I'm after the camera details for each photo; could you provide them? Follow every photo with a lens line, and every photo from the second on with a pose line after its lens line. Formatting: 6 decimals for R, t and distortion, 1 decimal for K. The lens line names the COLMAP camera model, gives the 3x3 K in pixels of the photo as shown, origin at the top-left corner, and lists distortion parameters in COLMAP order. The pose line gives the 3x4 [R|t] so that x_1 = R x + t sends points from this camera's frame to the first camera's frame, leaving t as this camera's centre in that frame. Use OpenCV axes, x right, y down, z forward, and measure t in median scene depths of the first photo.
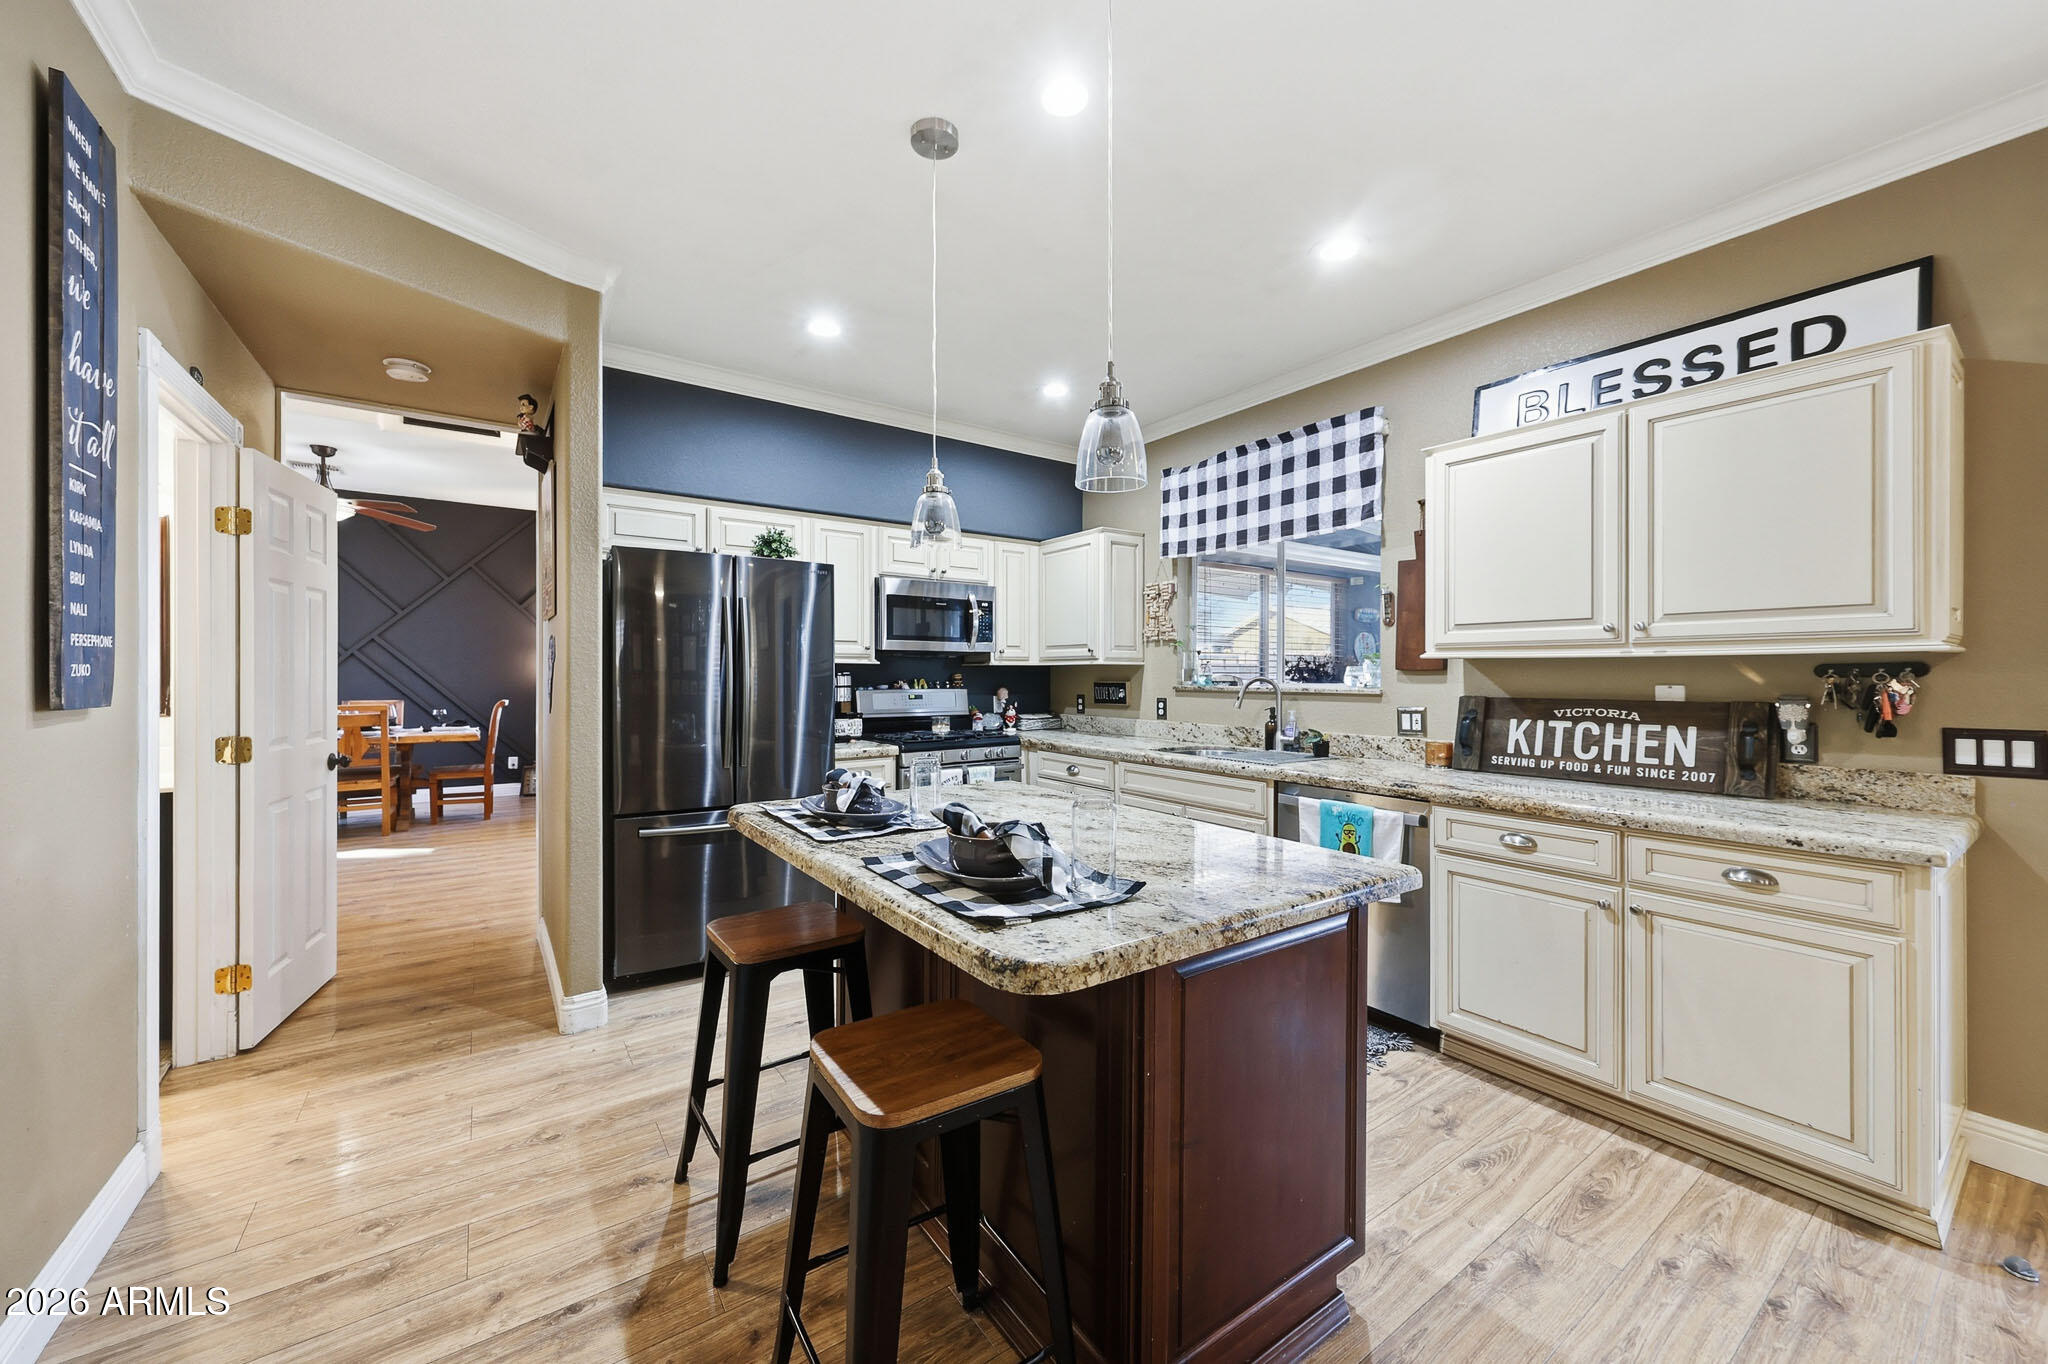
lens RADIAL K [[758.3, 0, 1014.9], [0, 758.3, 675.3], [0, 0, 1]] dist [0.001219, 0.000254]
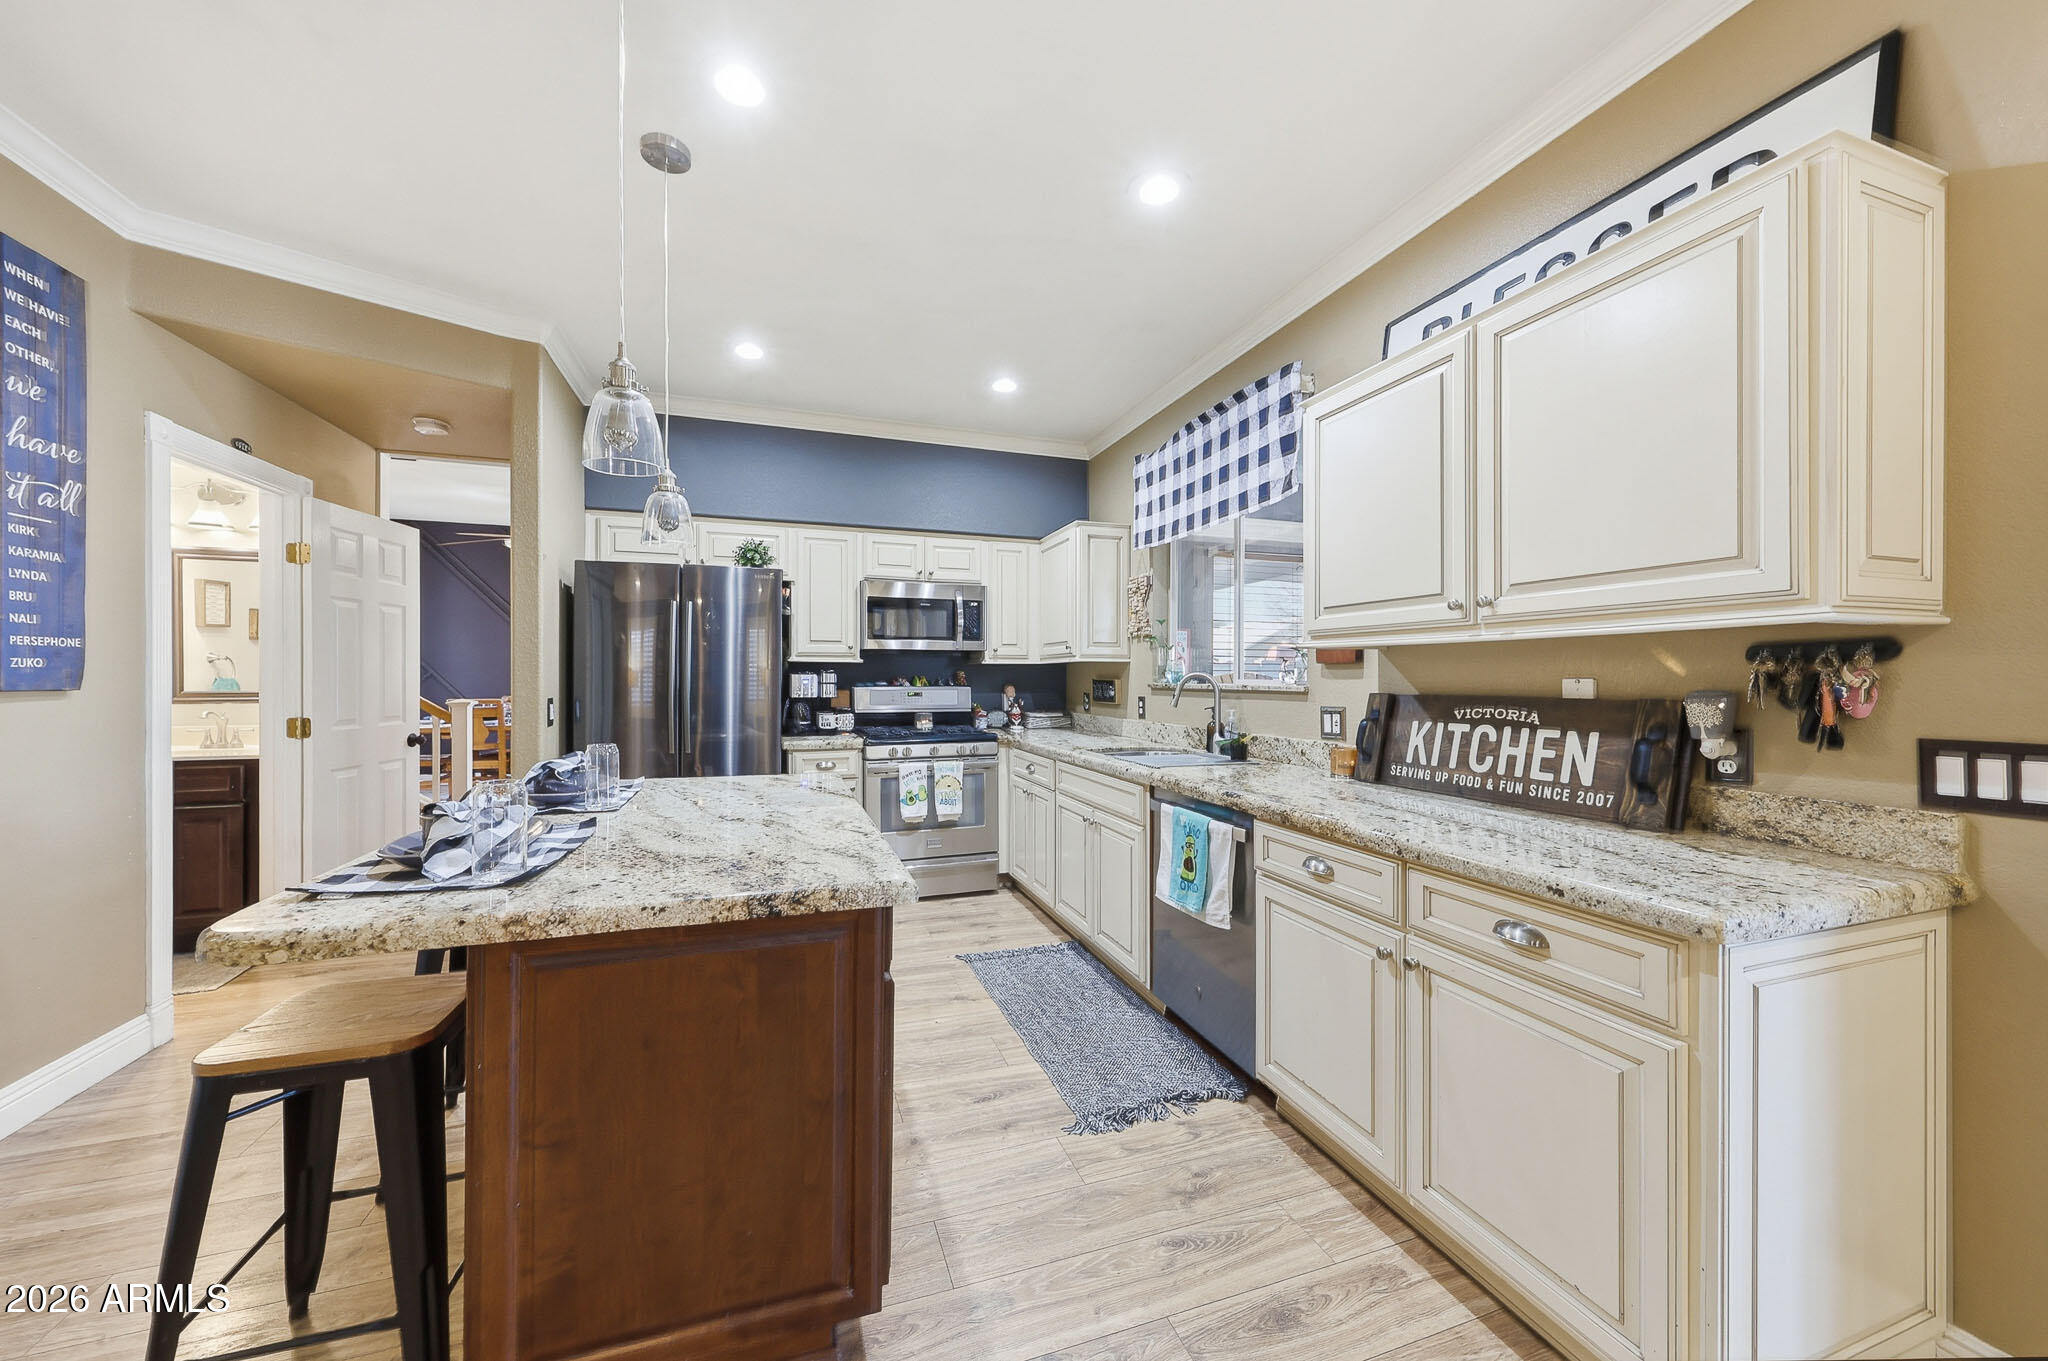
lens RADIAL K [[725.9, 0, 1018.9], [0, 725.9, 679.4], [0, 0, 1]] dist [0.001122, -0.000033]
pose [[0.960772, 0.000137, -0.277339, 0.471482], [0.000153, 0.999999, 0.001024, 0.012041], [0.277339, -0.001026, 0.960772, 0.127110]]
